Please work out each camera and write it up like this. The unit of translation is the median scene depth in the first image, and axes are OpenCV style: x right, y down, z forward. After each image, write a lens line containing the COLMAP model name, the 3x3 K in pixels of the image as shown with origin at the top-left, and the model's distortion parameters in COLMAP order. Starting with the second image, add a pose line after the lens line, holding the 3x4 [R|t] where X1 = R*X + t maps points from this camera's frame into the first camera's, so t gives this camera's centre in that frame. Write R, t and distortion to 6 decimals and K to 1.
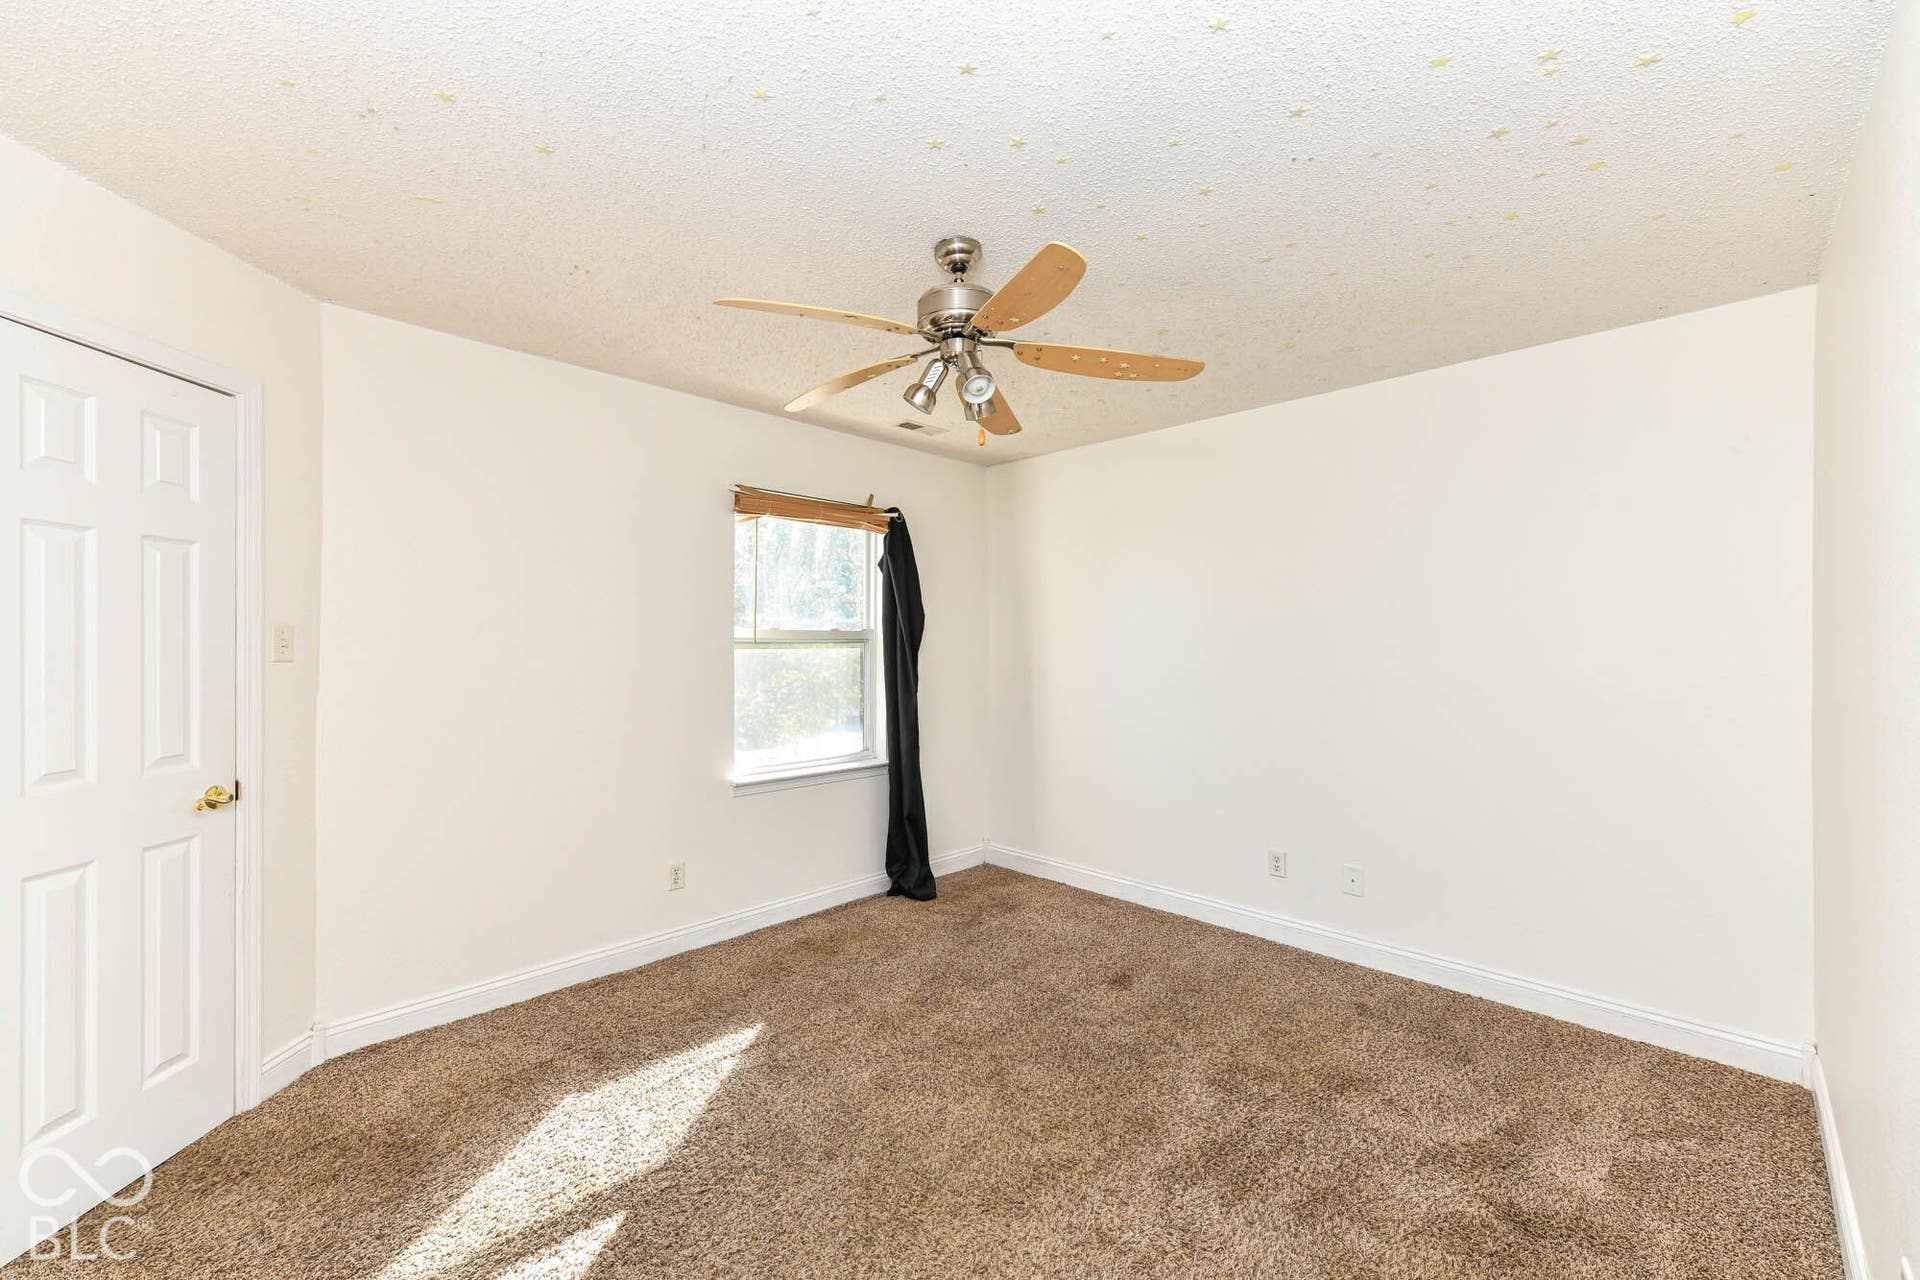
lens RADIAL K [[757.7, 0, 968.7], [0, 757.7, 651.0], [0, 0, 1]] dist [0.001863, -0.000032]
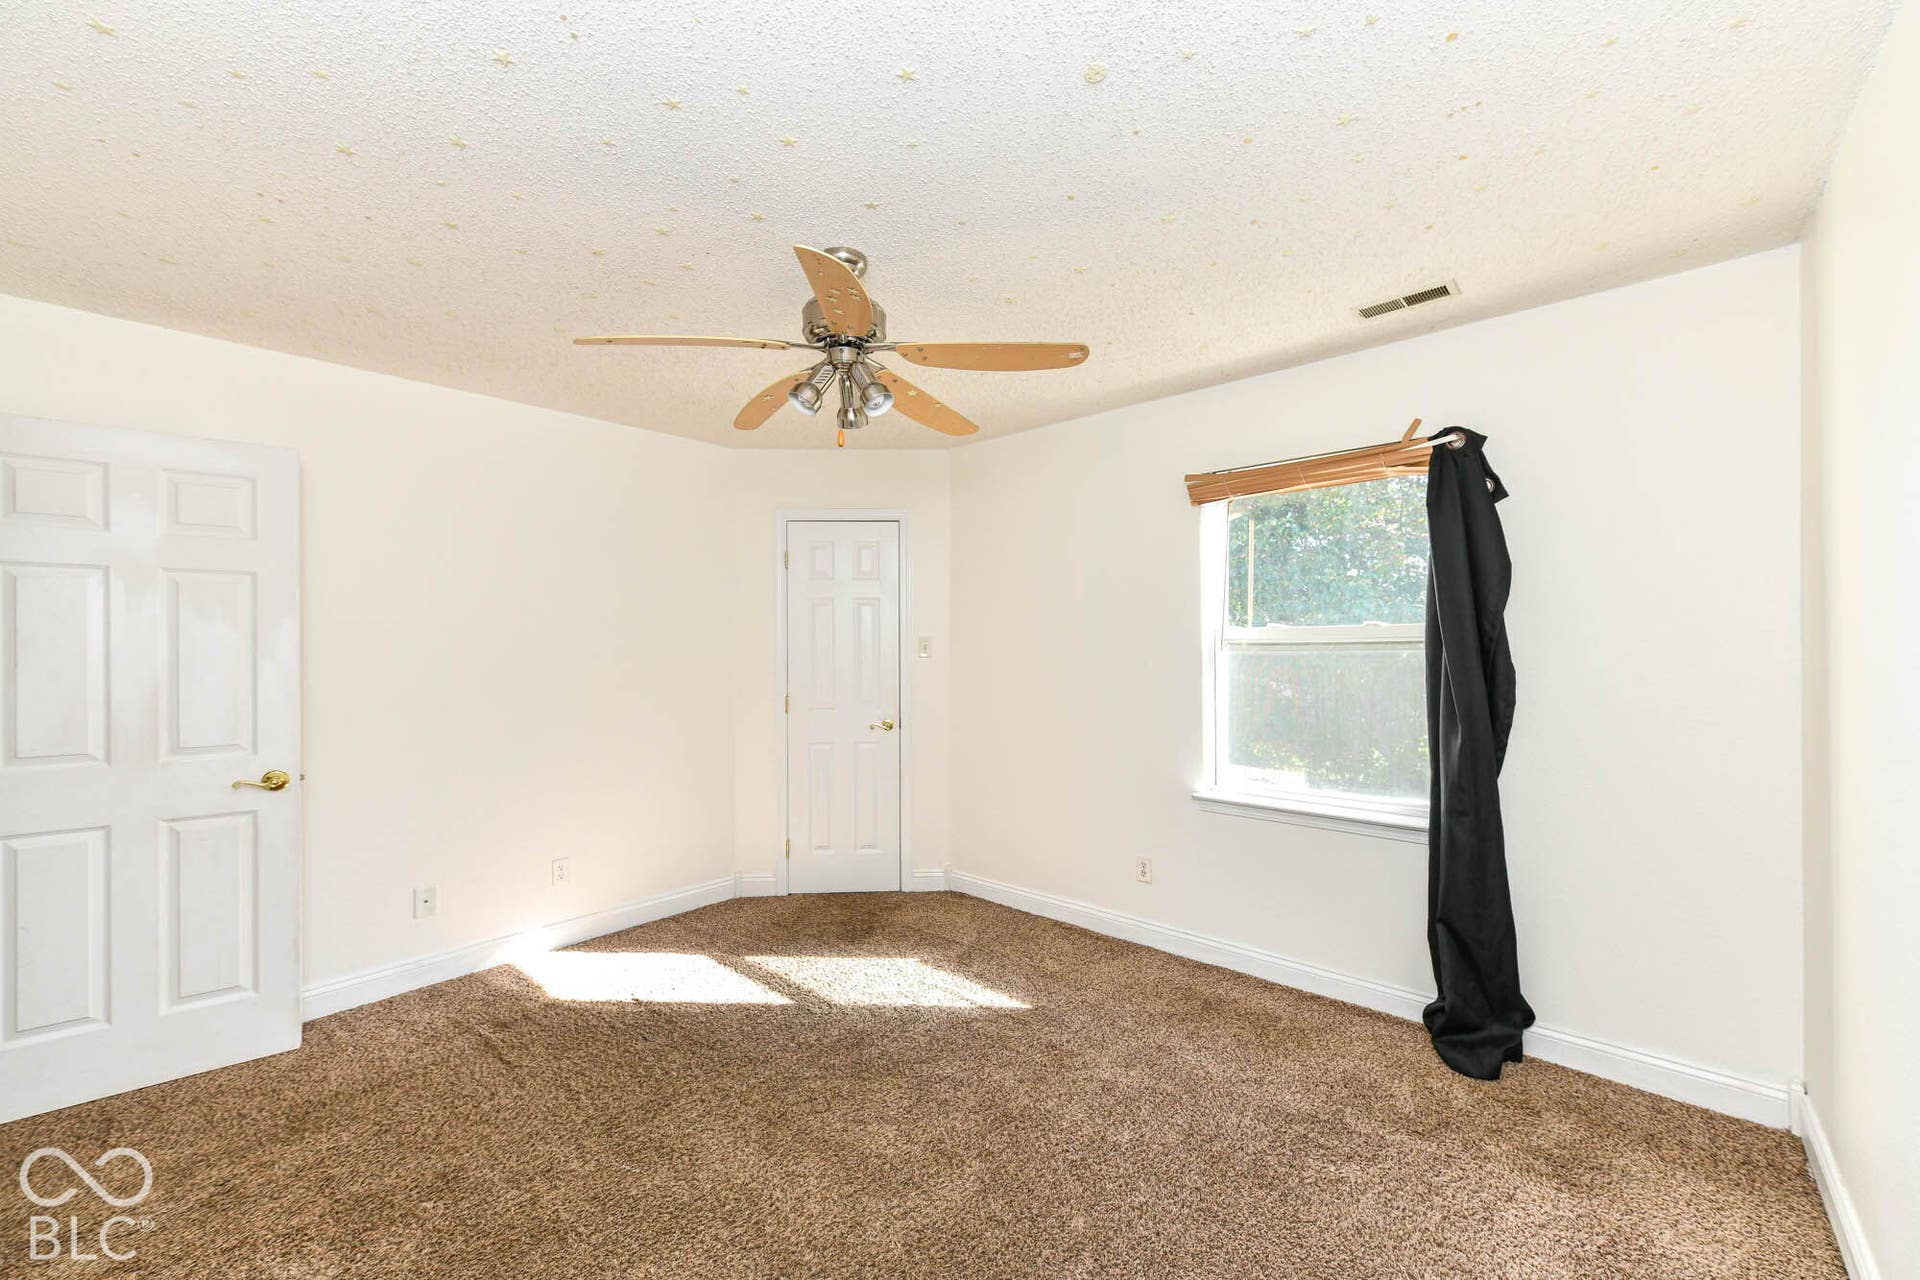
lens RADIAL K [[757.7, 0, 968.7], [0, 757.7, 651.0], [0, 0, 1]] dist [0.001863, -0.000032]
pose [[0.043400, 0.004563, -0.999047, 0.622641], [-0.001513, 0.999989, 0.004502, -0.007353], [0.999057, 0.001316, 0.043406, 0.694408]]
